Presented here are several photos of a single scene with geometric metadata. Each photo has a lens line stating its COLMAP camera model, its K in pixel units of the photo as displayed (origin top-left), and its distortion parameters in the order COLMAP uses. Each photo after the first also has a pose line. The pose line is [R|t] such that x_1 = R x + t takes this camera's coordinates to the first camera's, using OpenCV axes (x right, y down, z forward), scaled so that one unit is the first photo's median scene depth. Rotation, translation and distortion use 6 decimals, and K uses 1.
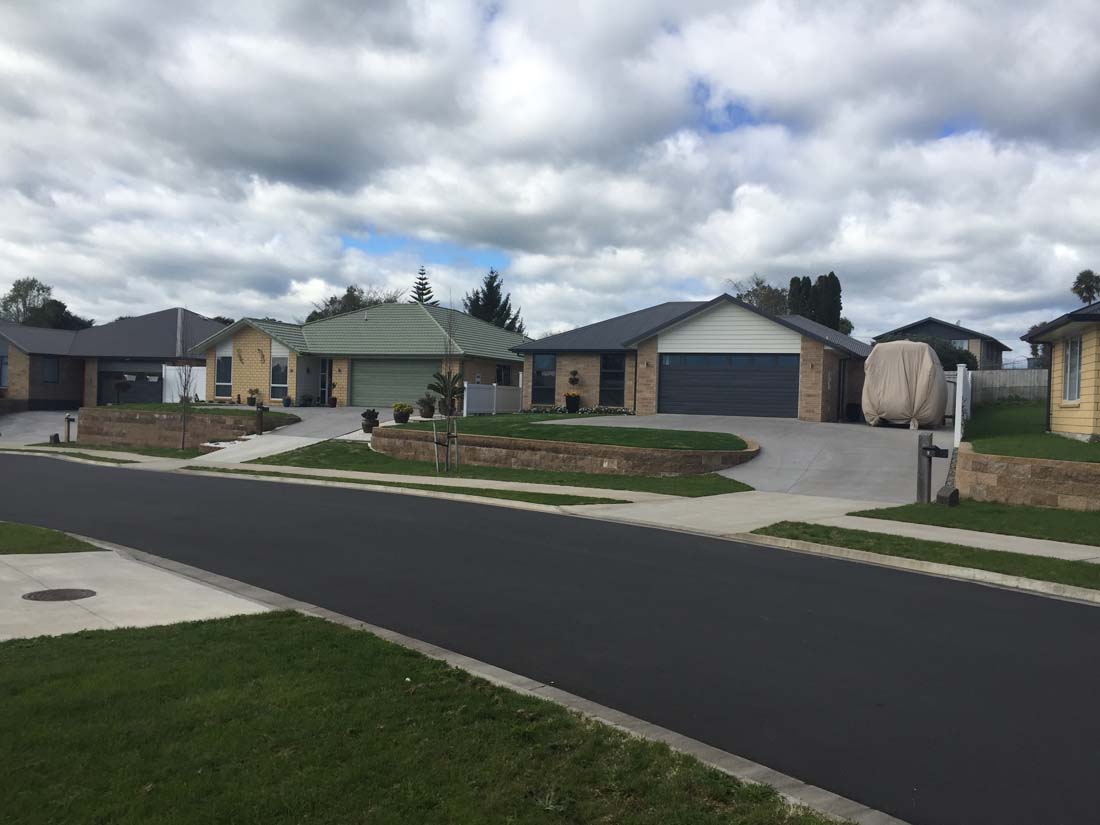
lens RADIAL K [[933.3, 0, 552.8], [0, 933.3, 411.2], [0, 0, 1]] dist [0.035186, -0.057983]
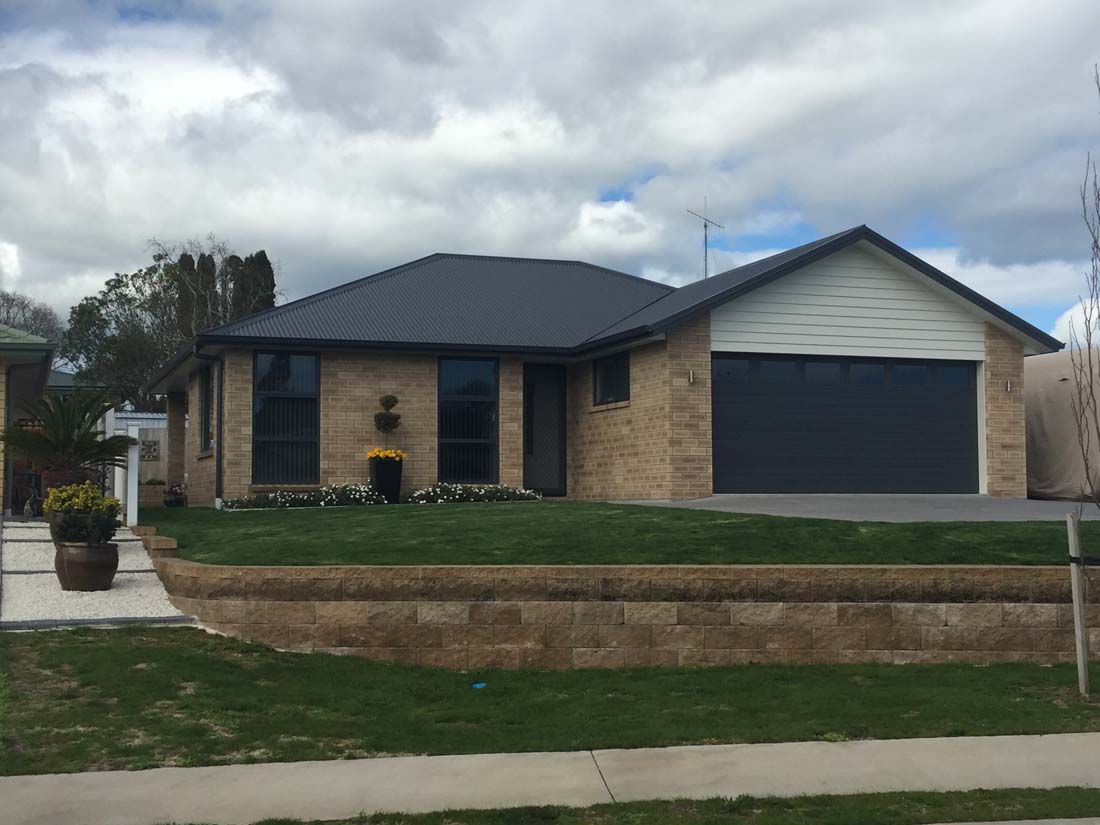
lens RADIAL K [[1438.9, 0, 549.8], [0, 1438.9, 413.1], [0, 0, 1]] dist [0.023735, 0.000000]
pose [[0.719692, 0.011105, 0.694204, -0.505836], [0.032436, 0.998243, -0.049595, -0.005232], [-0.693535, 0.058210, 0.718067, 0.737234]]
